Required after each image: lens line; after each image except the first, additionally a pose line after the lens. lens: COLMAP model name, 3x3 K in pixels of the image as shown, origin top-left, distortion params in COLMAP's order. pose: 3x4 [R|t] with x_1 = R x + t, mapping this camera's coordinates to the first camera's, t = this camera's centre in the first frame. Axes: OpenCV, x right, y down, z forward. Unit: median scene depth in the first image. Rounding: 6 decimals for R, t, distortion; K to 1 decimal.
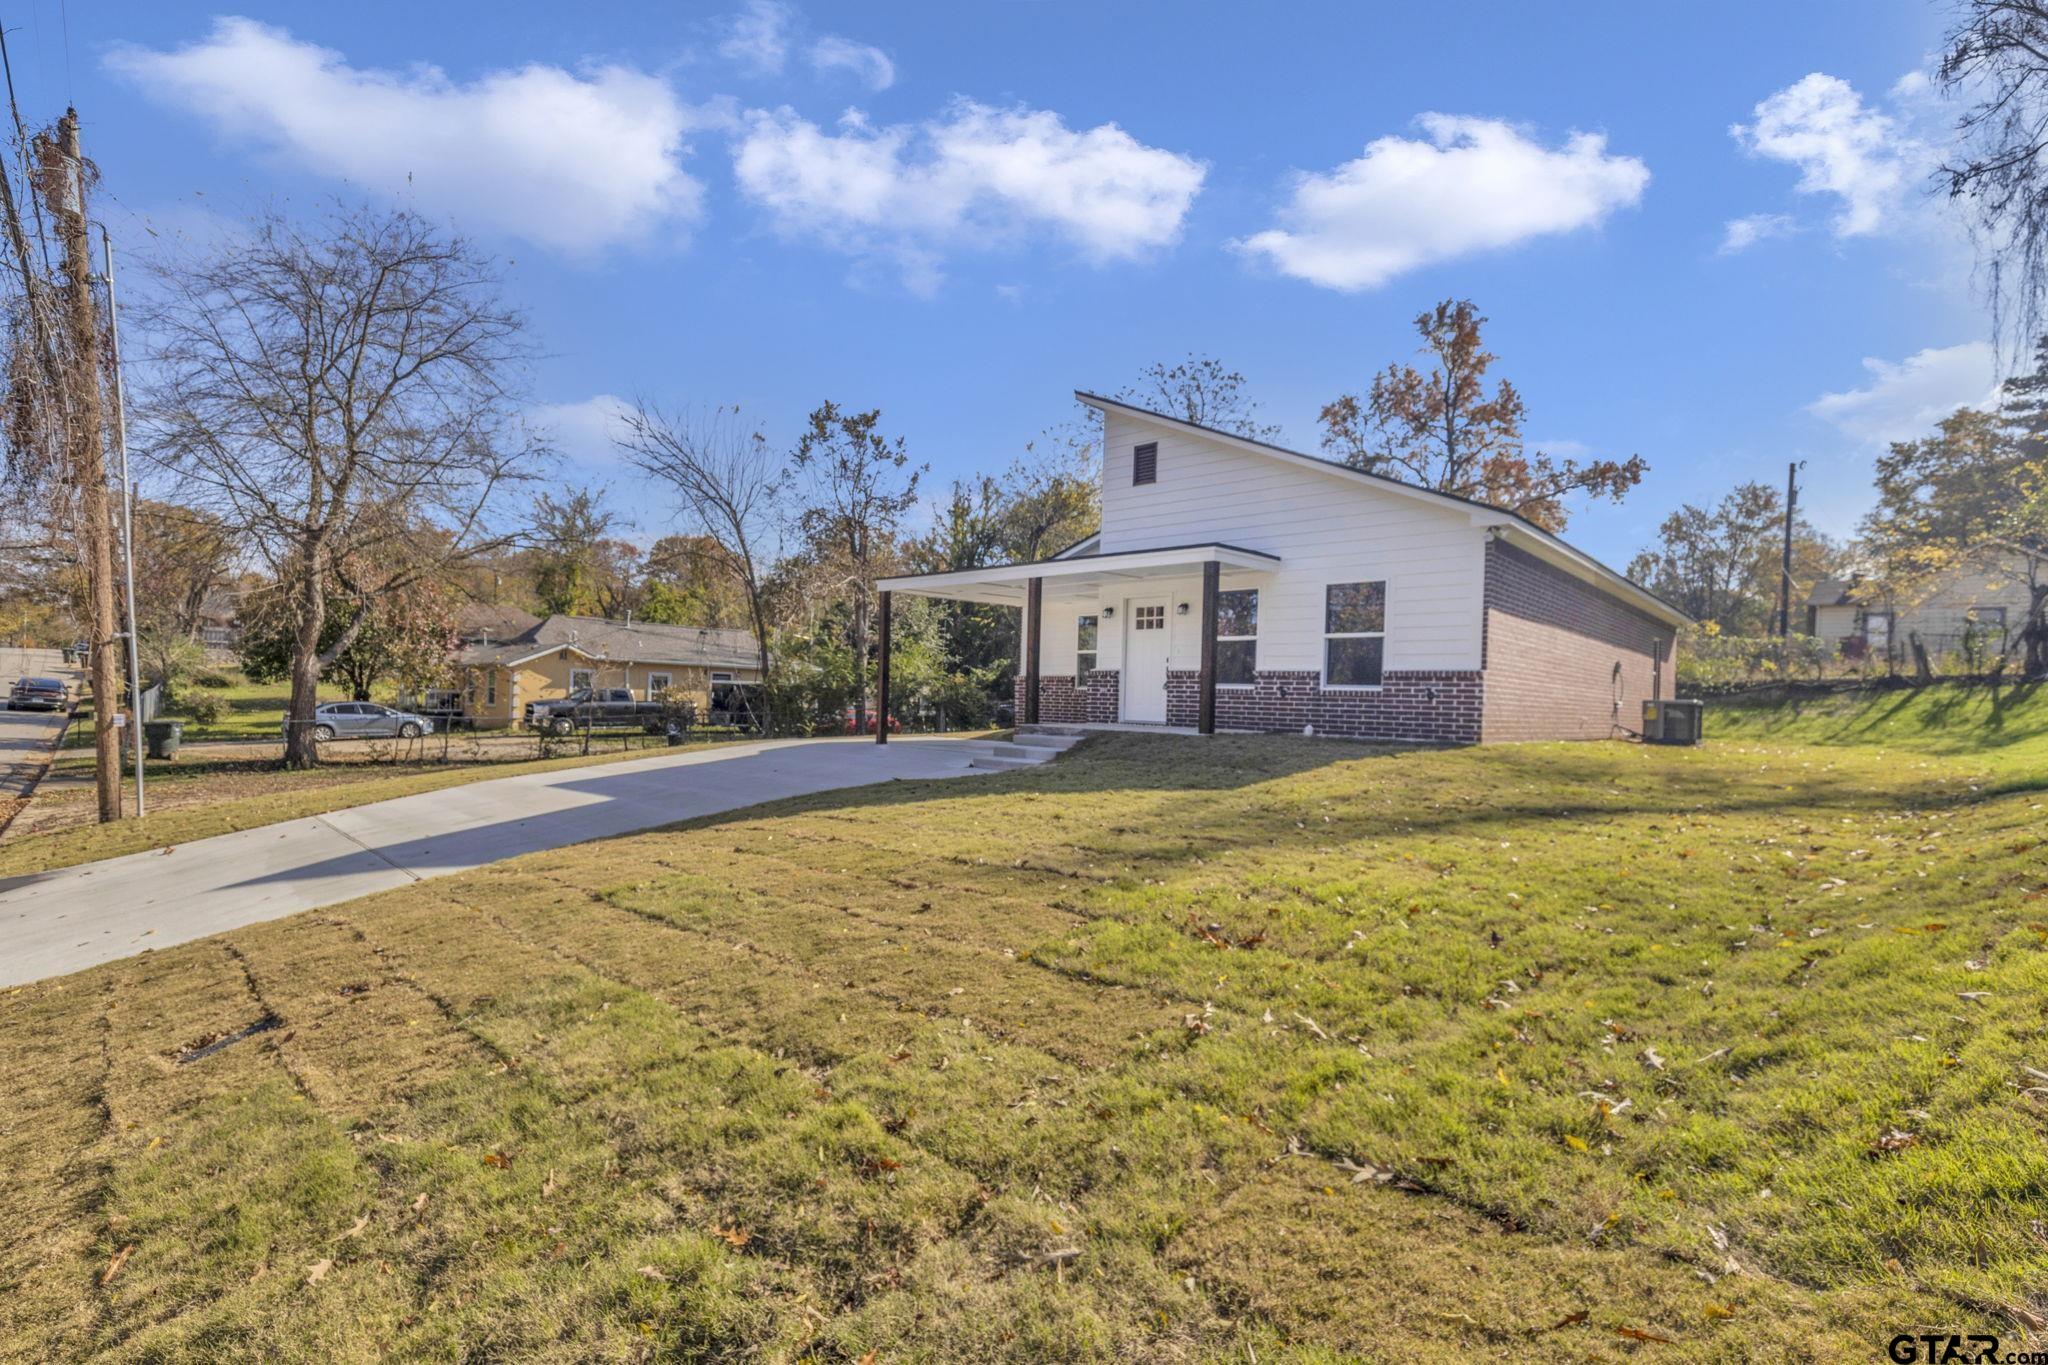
lens RADIAL K [[918.4, 0, 1024.7], [0, 918.4, 699.8], [0, 0, 1]] dist [0.007971, -0.000712]
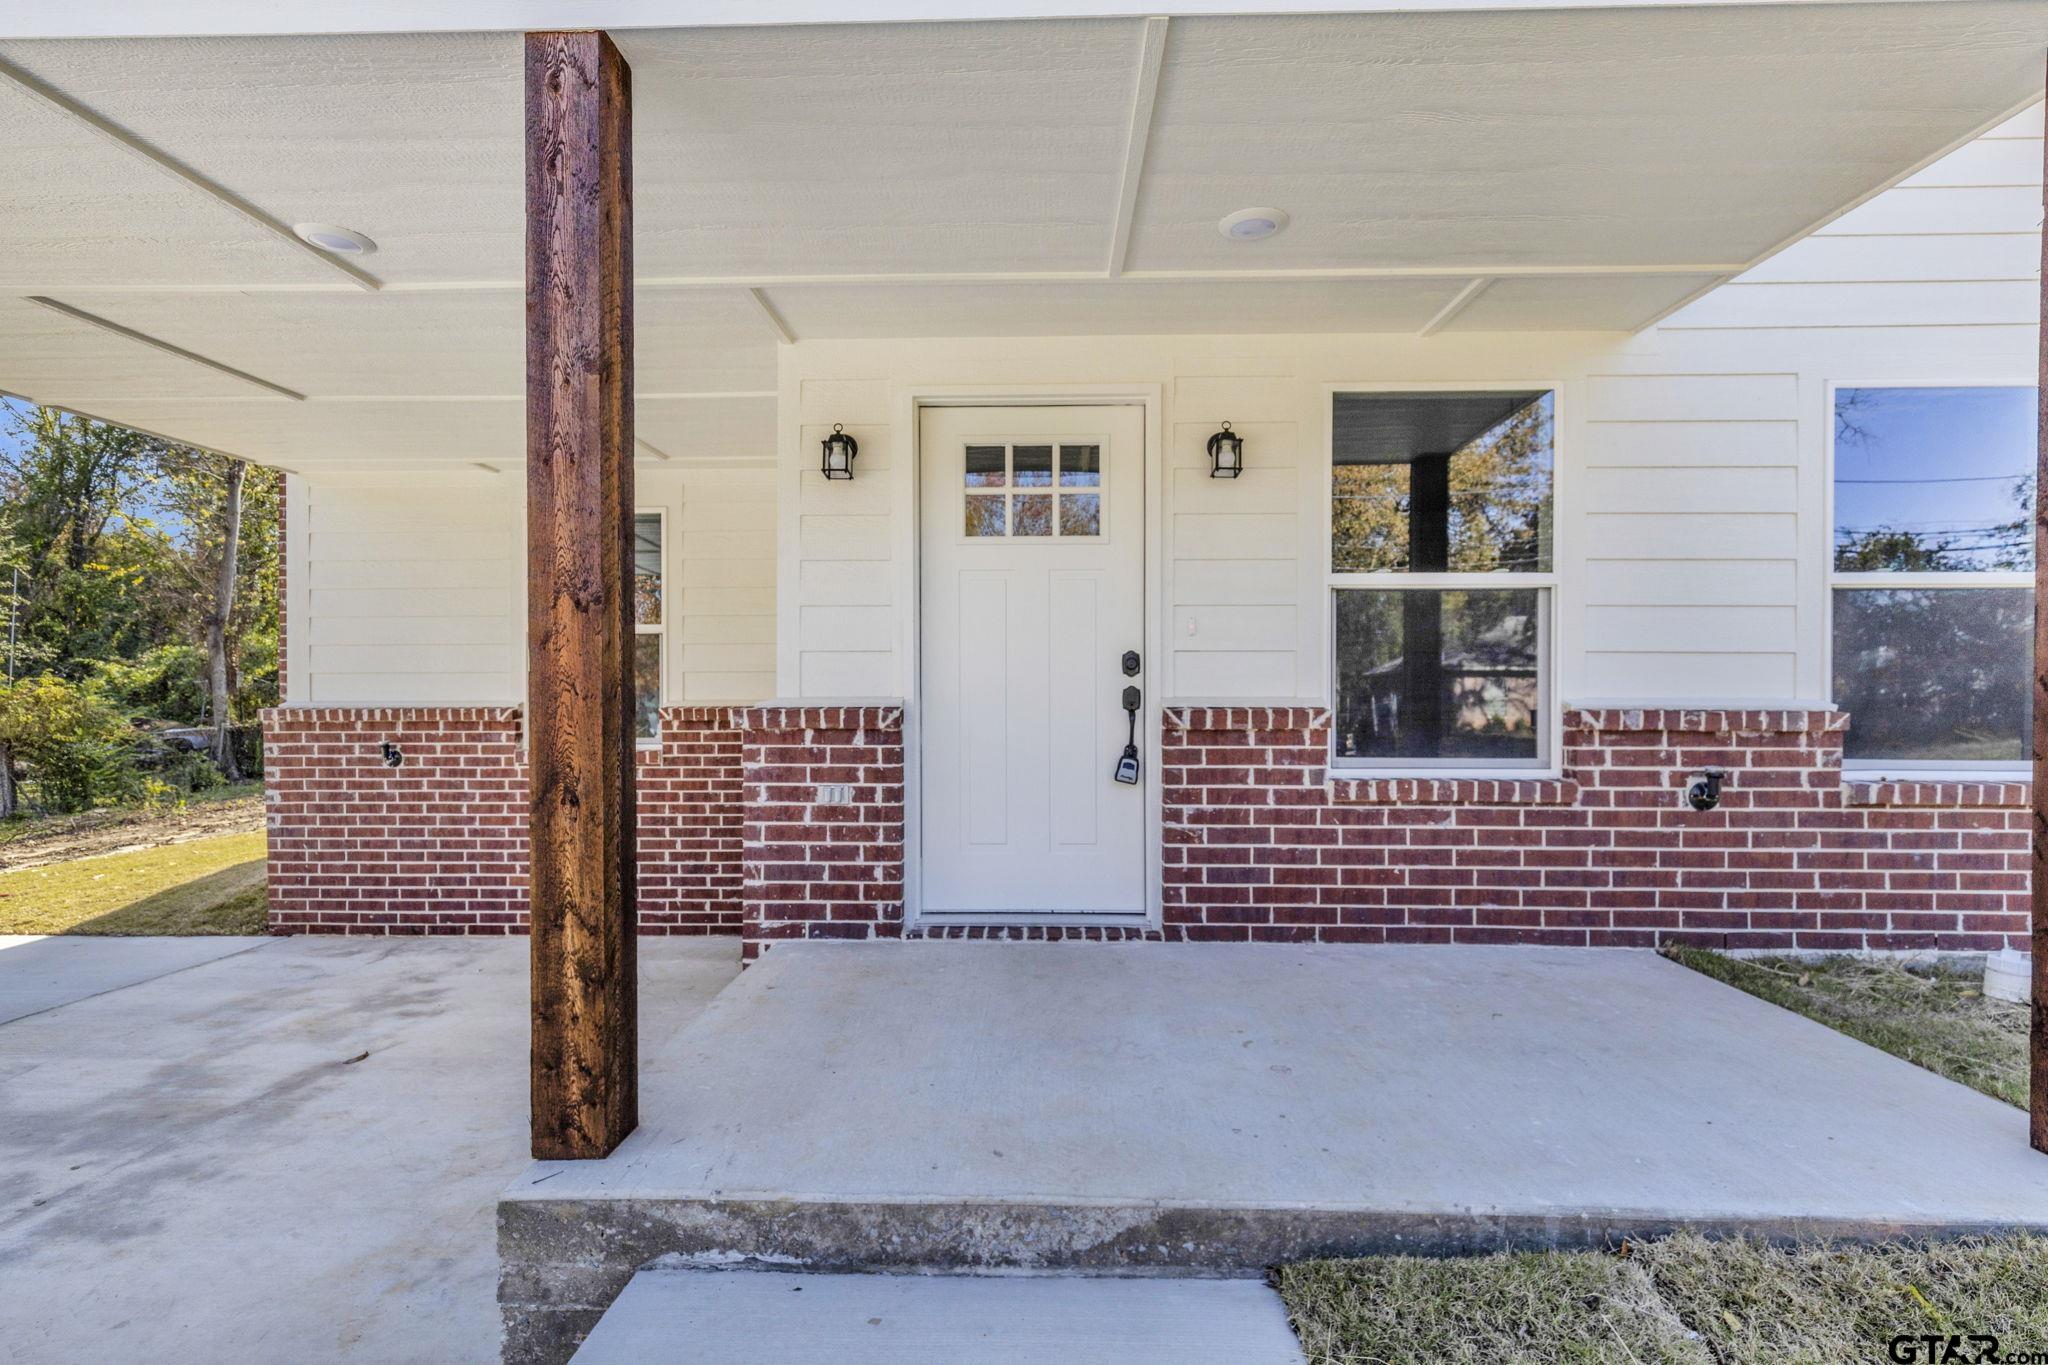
lens RADIAL K [[937.4, 0, 1028.0], [0, 937.4, 693.2], [0, 0, 1]] dist [0.002508, -0.000220]
pose [[0.753313, -0.025262, 0.657177, -0.028495], [0.022369, 0.999668, 0.012786, -0.038714], [-0.657282, 0.005069, 0.753628, 0.817524]]
